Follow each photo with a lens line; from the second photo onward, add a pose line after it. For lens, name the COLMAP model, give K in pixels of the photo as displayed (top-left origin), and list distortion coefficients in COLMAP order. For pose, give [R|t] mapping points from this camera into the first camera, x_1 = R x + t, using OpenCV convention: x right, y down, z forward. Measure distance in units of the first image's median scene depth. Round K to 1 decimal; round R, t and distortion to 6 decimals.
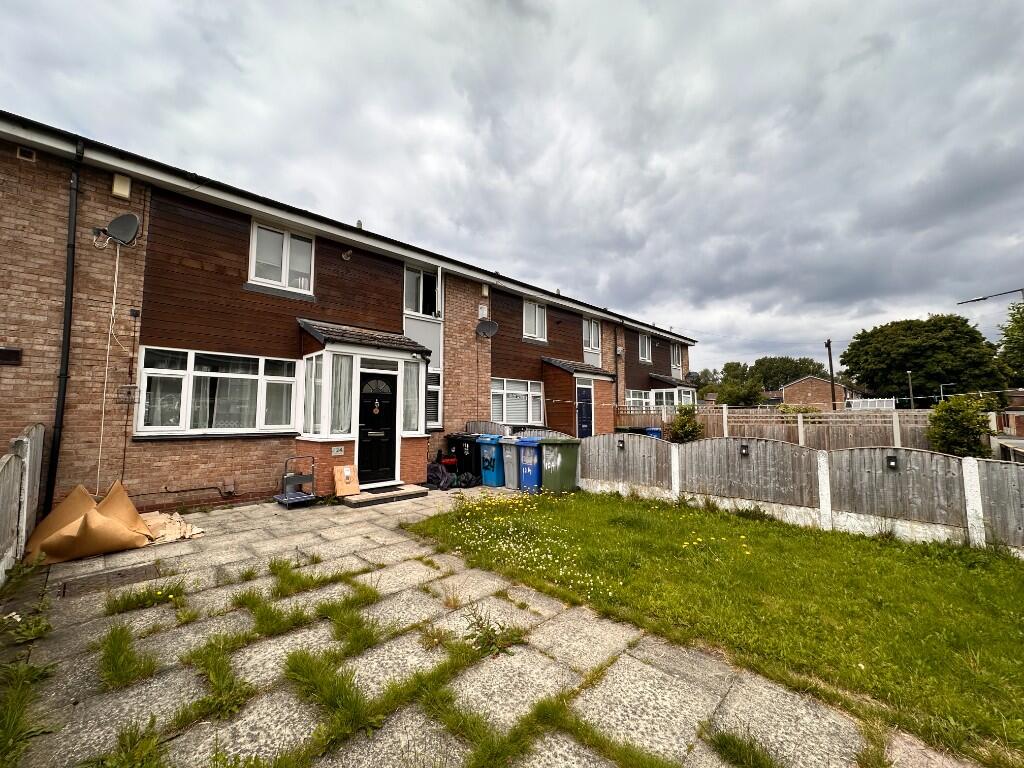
lens RADIAL K [[410.4, 0, 510.2], [0, 410.4, 383.5], [0, 0, 1]] dist [-0.000748, 0.000358]
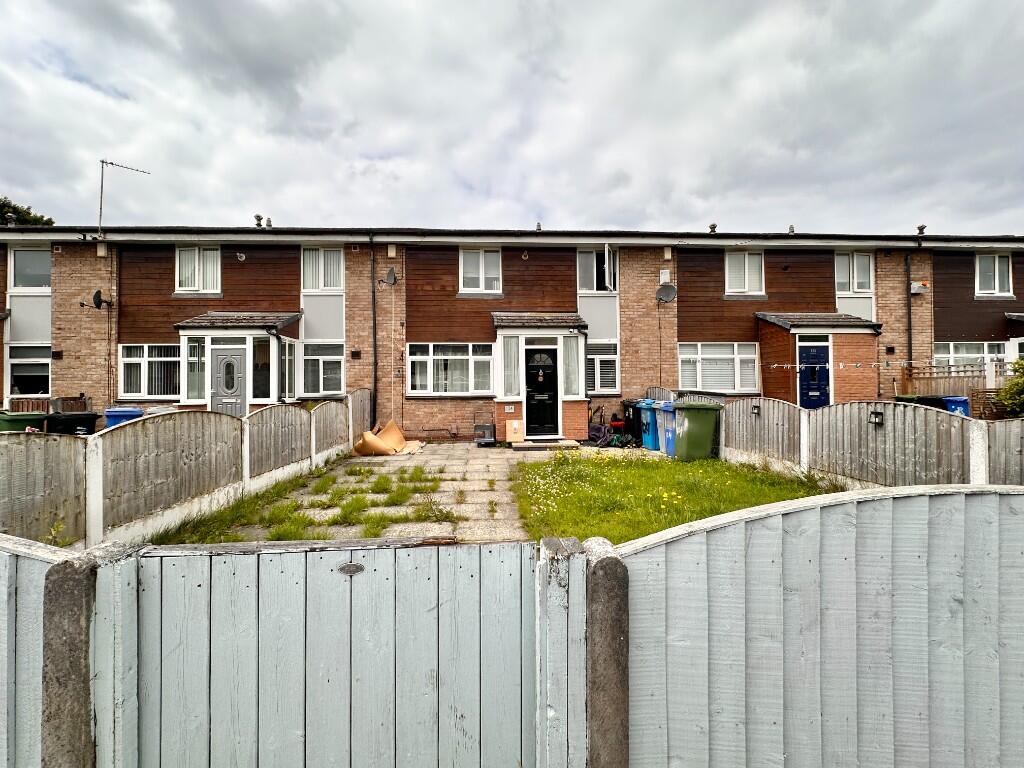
lens RADIAL K [[410.4, 0, 511.7], [0, 410.4, 385.5], [0, 0, 1]] dist [-0.000748, 0.000358]
pose [[0.747100, -0.011888, -0.664605, 0.430892], [0.061187, 0.996825, 0.050952, 0.017693], [0.661890, -0.078732, 0.745455, 0.008737]]
